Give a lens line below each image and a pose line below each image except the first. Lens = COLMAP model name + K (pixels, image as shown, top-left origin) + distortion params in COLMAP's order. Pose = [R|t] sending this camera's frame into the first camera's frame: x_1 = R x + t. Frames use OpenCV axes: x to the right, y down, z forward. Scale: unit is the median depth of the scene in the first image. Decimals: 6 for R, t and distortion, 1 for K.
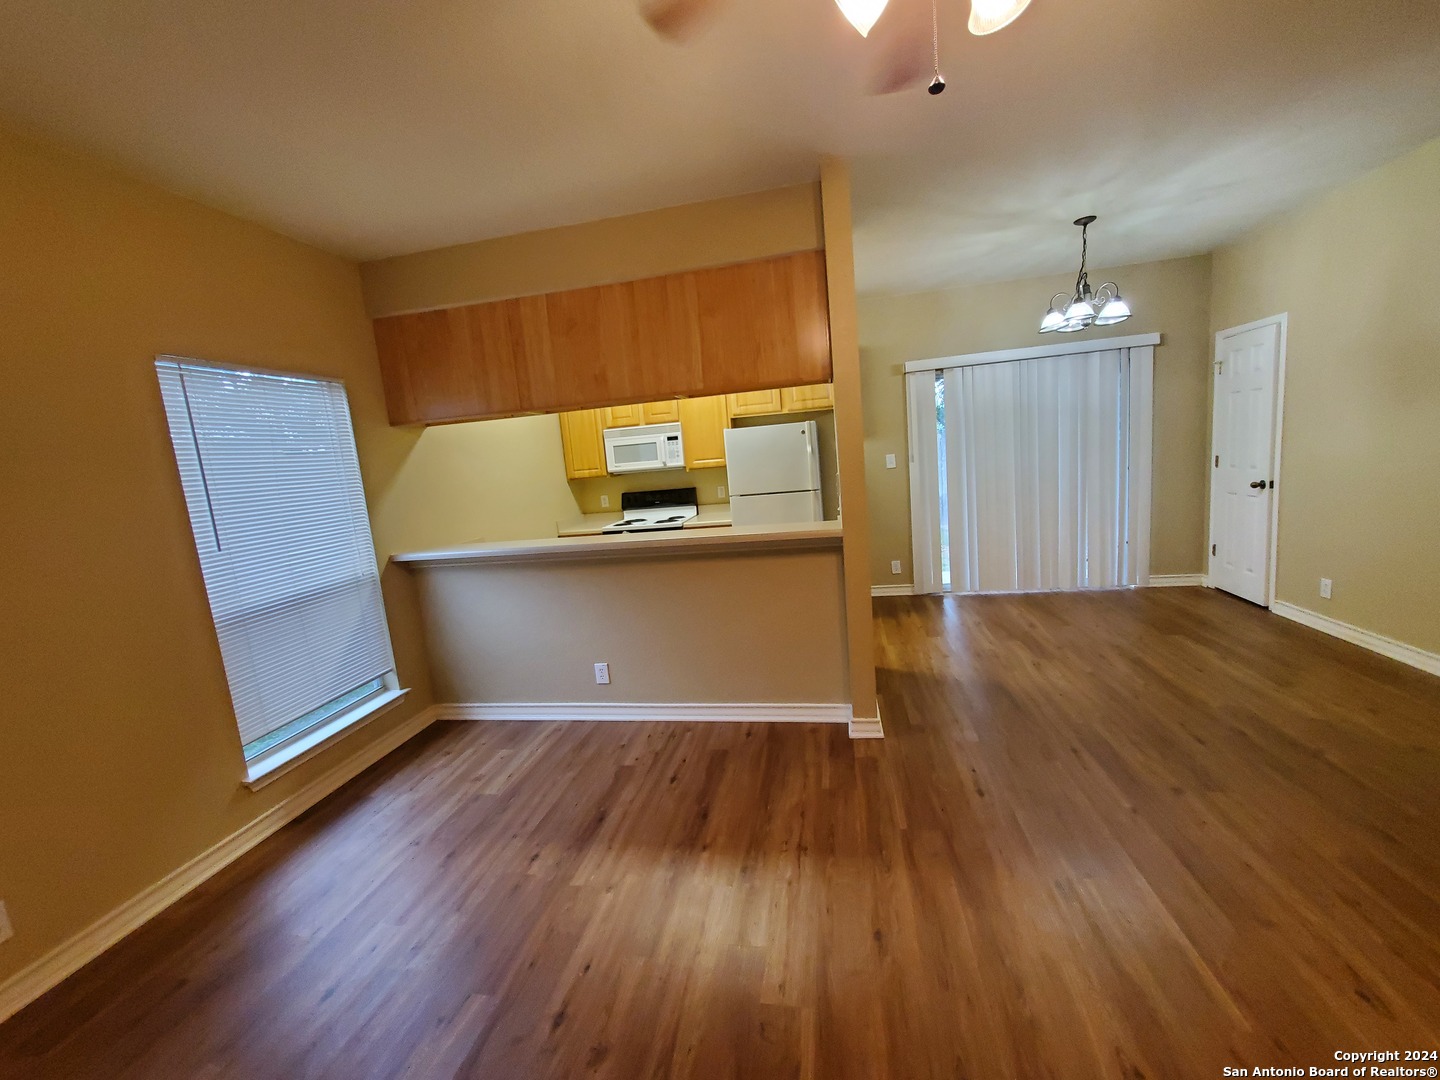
lens RADIAL K [[569.6, 0, 720.2], [0, 569.6, 534.7], [0, 0, 1]] dist [-0.000015, -0.000296]
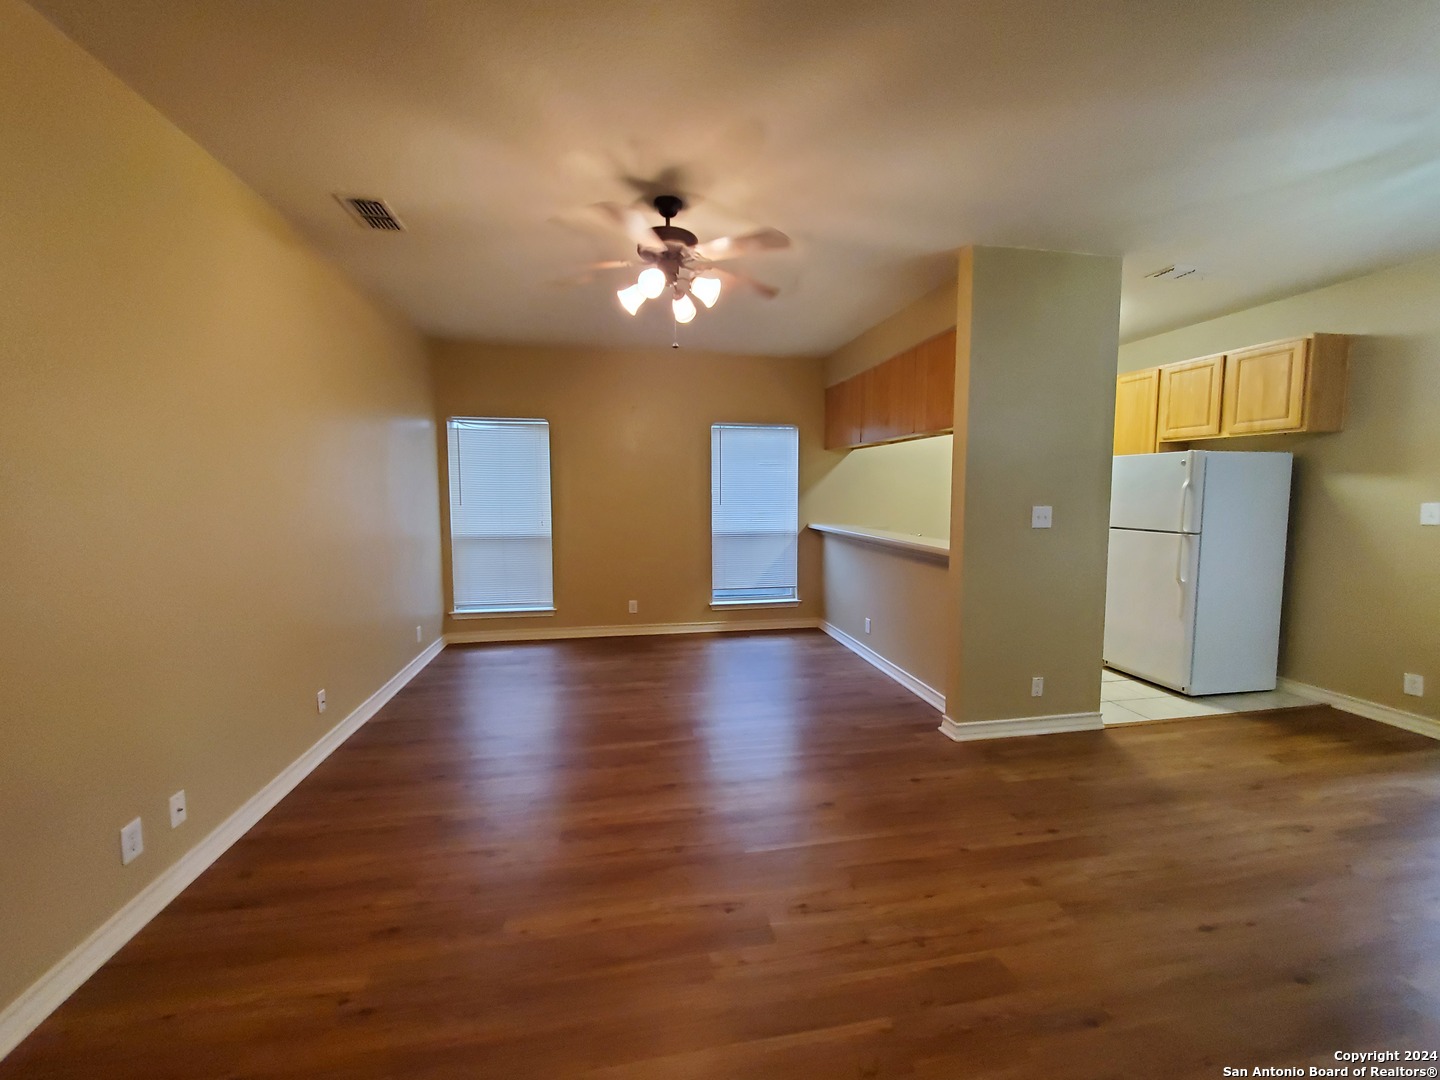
lens RADIAL K [[569.6, 0, 718.9], [0, 569.6, 541.1], [0, 0, 1]] dist [-0.000015, -0.000296]
pose [[0.356672, 0.172330, -0.918198, 1.004119], [-0.160783, 0.979498, 0.121379, -0.085227], [0.920290, 0.104338, 0.377067, 0.096209]]
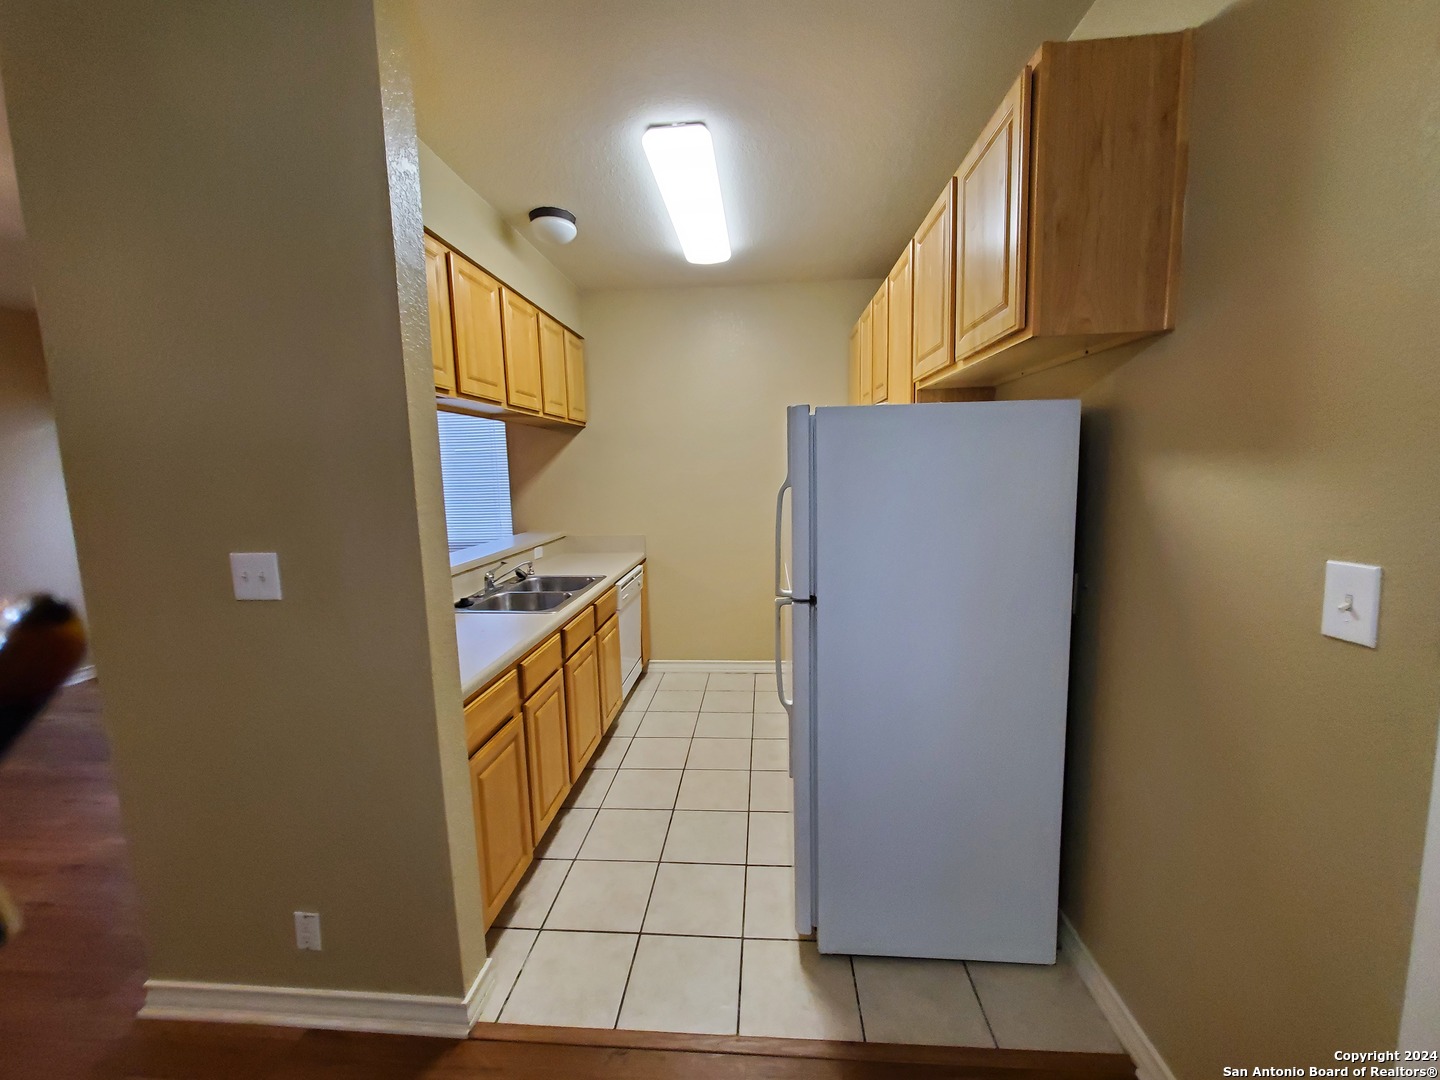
lens RADIAL K [[569.6, 0, 721.6], [0, 569.6, 533.9], [0, 0, 1]] dist [-0.000015, -0.000296]
pose [[0.108861, 0.212064, -0.971174, 0.738714], [-0.126575, 0.971985, 0.198053, -0.269910], [0.985966, 0.101366, 0.132653, 1.330092]]
